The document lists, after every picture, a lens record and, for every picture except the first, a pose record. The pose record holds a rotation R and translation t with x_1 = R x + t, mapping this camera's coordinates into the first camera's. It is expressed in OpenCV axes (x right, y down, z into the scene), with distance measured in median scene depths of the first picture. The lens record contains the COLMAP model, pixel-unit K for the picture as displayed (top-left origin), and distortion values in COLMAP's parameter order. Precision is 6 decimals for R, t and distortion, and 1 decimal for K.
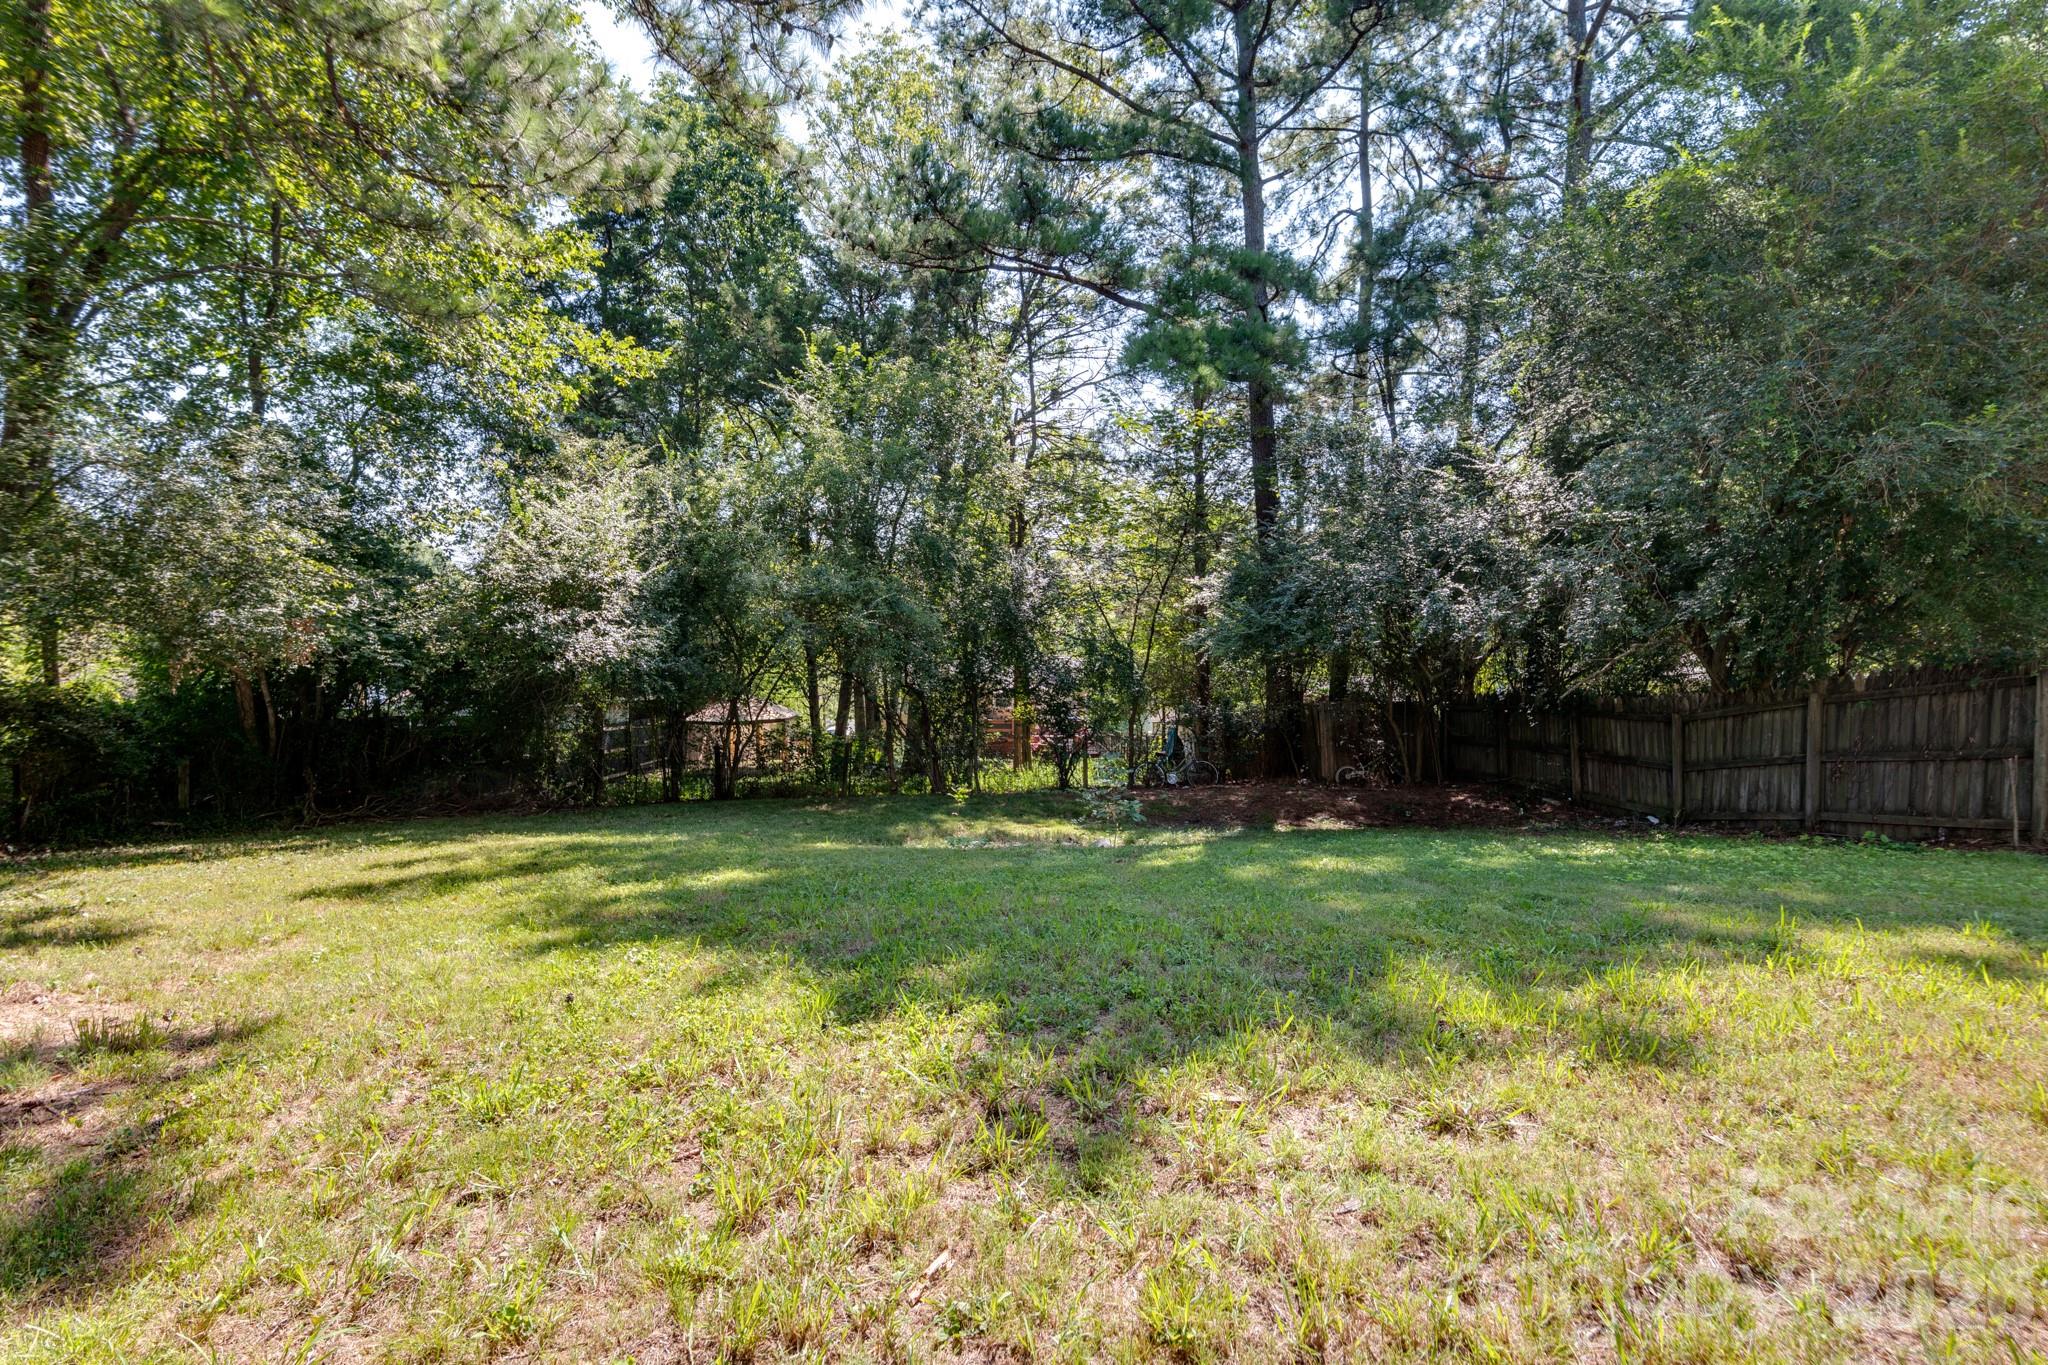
lens RADIAL K [[943.1, 0, 1022.5], [0, 943.1, 679.9], [0, 0, 1]] dist [-0.000030, -0.000115]
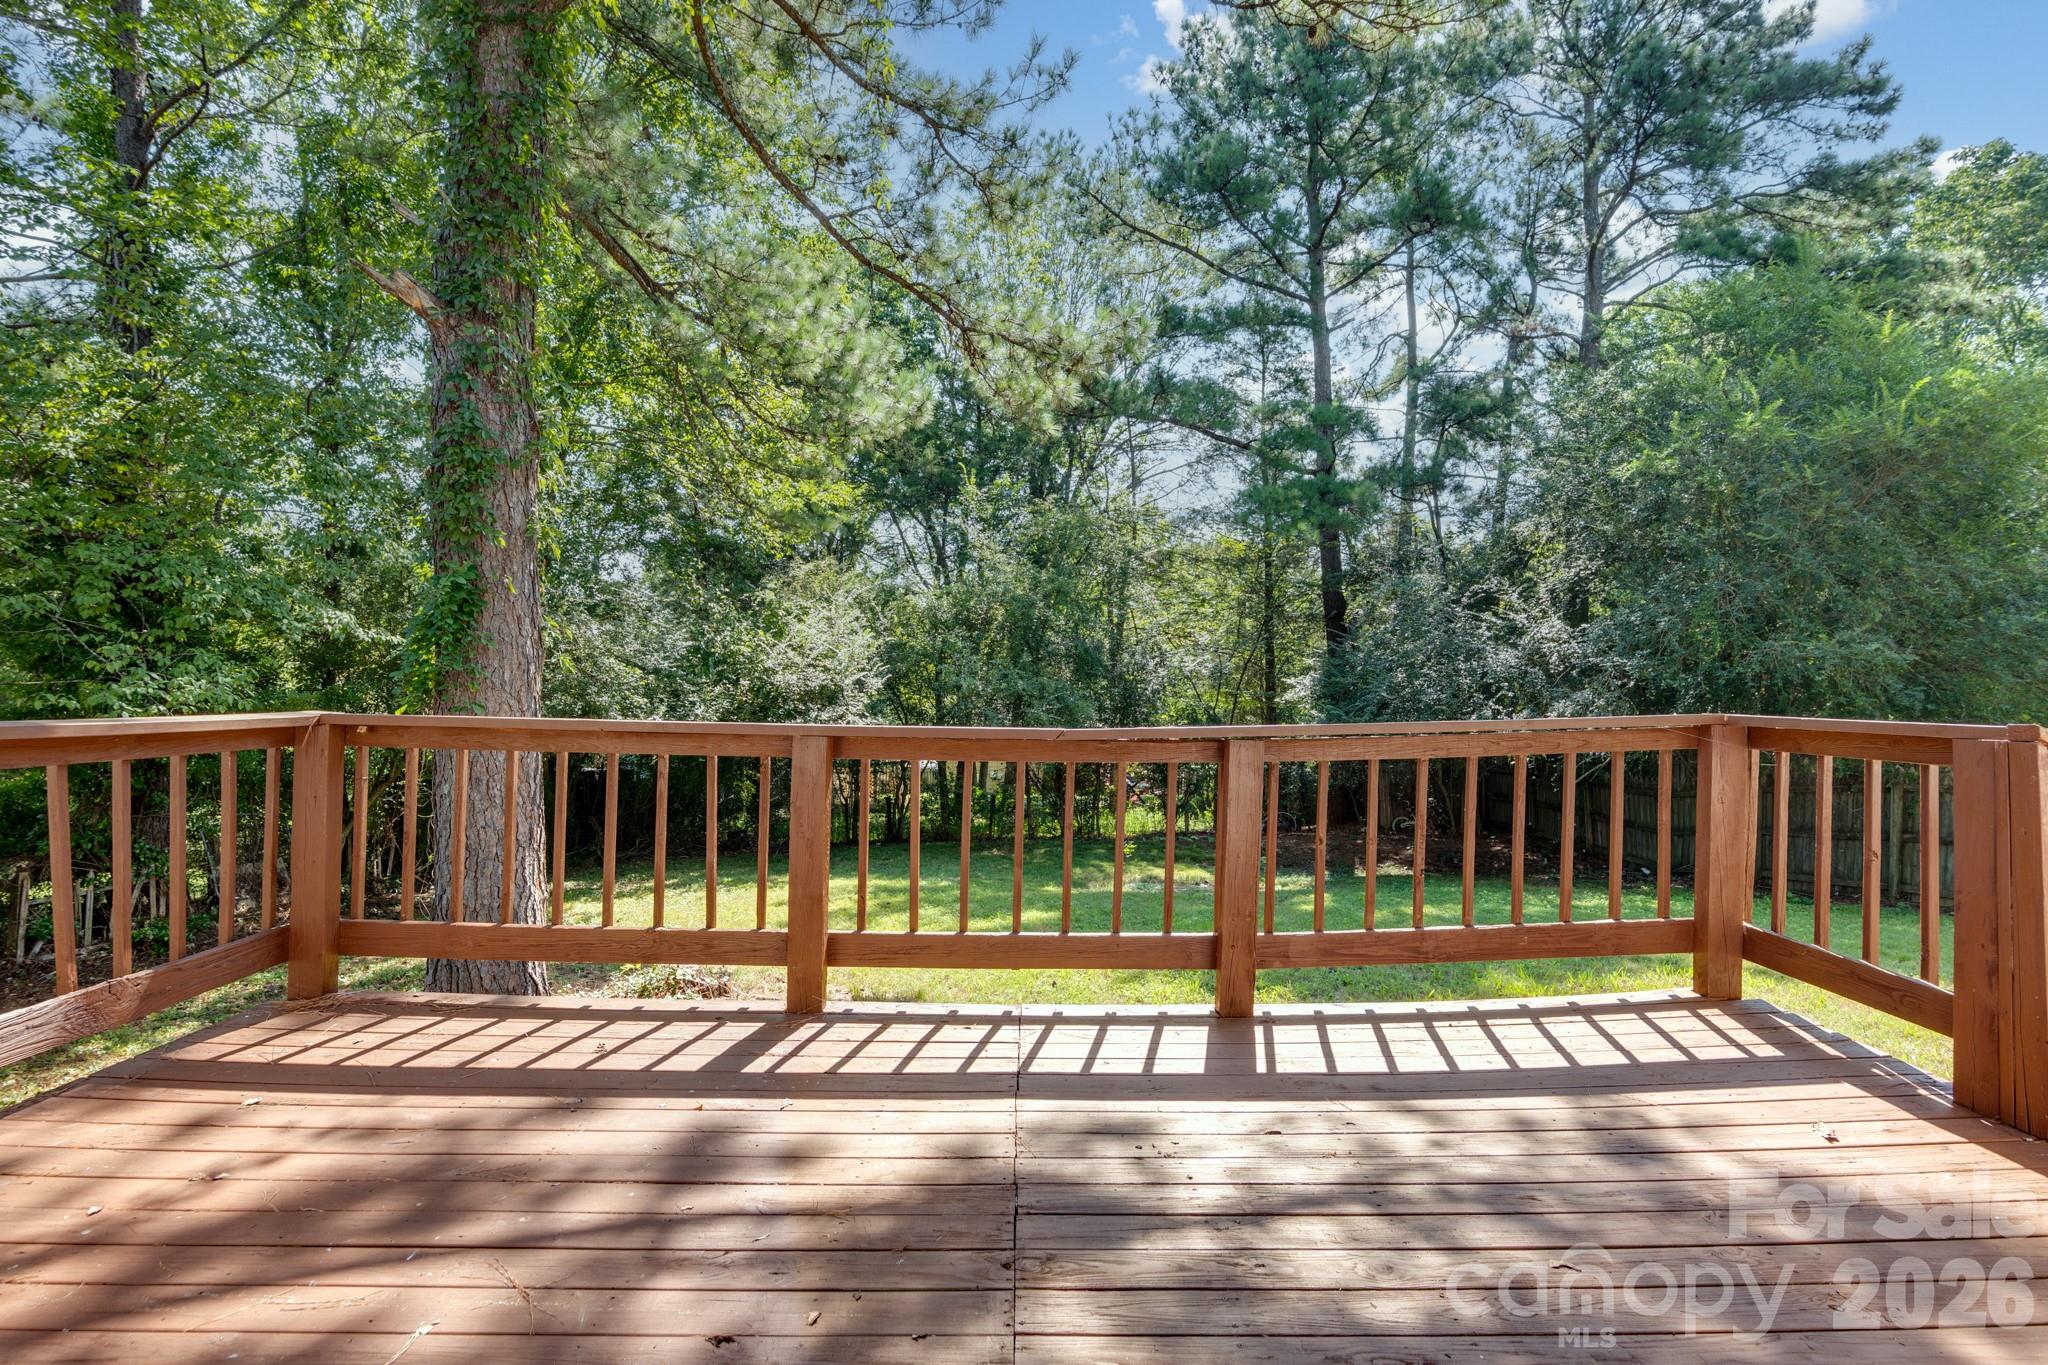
lens RADIAL K [[943.1, 0, 1027.9], [0, 943.1, 687.1], [0, 0, 1]] dist [-0.000030, -0.000115]
pose [[0.999764, 0.004678, -0.021191, -0.108762], [-0.005016, 0.999860, -0.015956, -0.053098], [0.021114, 0.016058, 0.999648, -0.218624]]
